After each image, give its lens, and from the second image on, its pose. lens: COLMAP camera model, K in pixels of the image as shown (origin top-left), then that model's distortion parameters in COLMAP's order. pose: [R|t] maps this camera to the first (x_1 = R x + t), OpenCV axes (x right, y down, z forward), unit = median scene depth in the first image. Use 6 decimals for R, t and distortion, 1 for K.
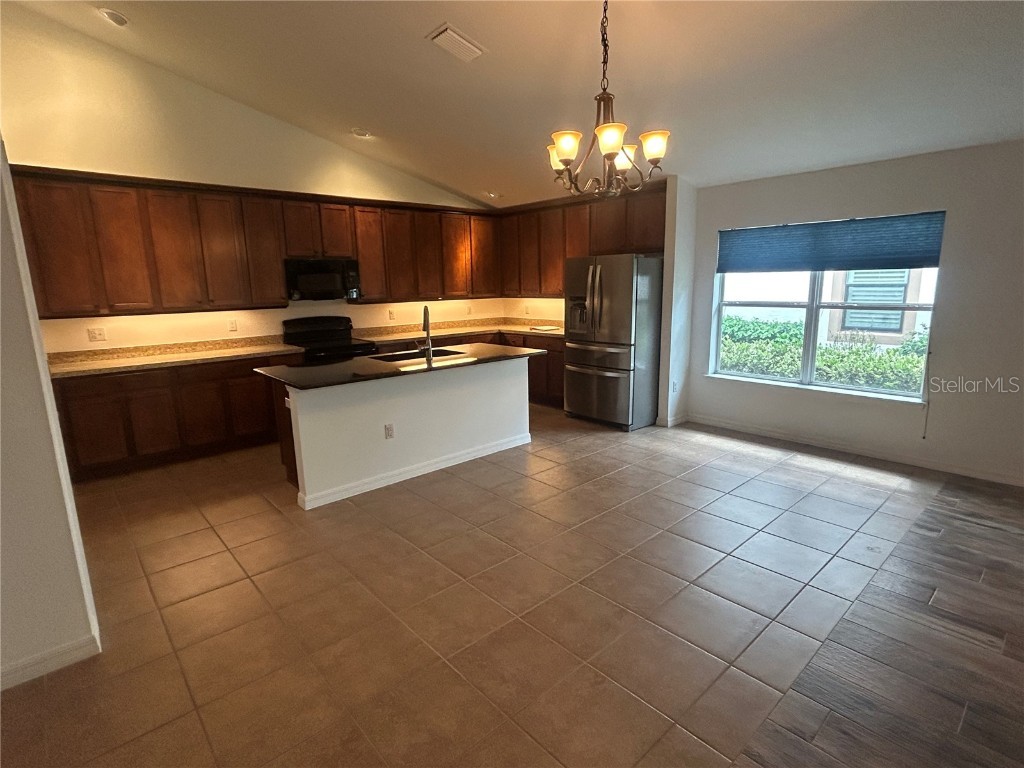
lens RADIAL K [[520.9, 0, 510.5], [0, 520.9, 385.4], [0, 0, 1]] dist [-0.003221, 0.000545]
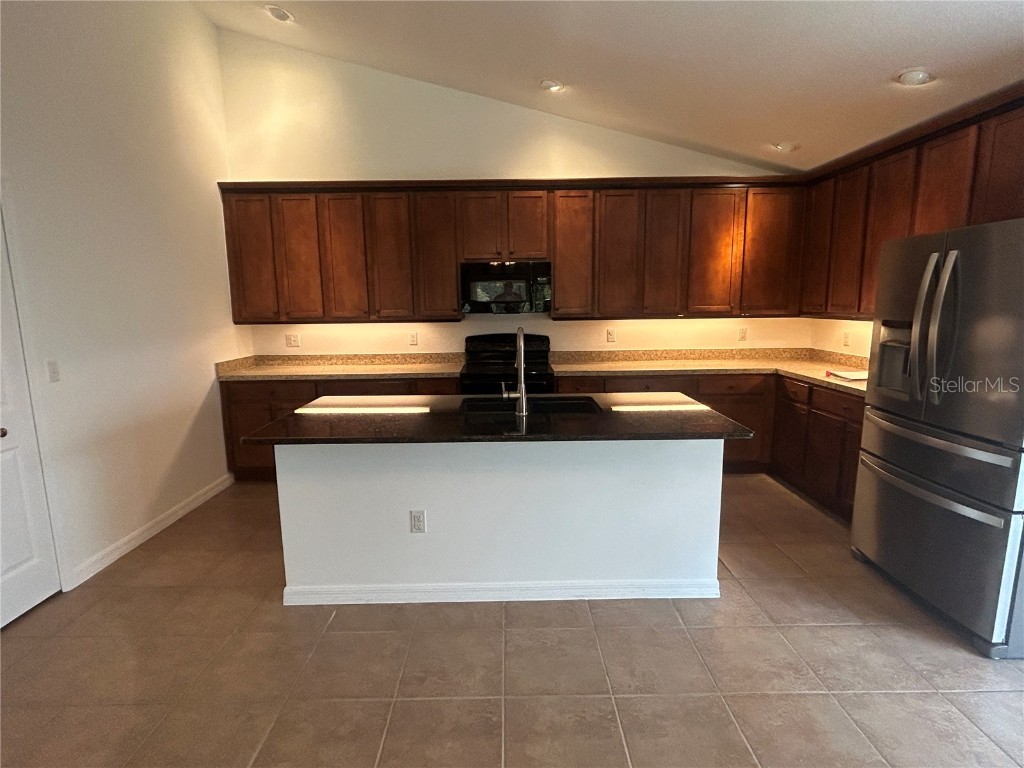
lens RADIAL K [[520.9, 0, 511.5], [0, 520.9, 381.2], [0, 0, 1]] dist [-0.003221, 0.000545]
pose [[0.749995, 0.110727, -0.652109, 0.184837], [-0.131952, 0.991118, 0.016532, -0.079652], [0.648148, 0.073648, 0.757945, 0.434469]]
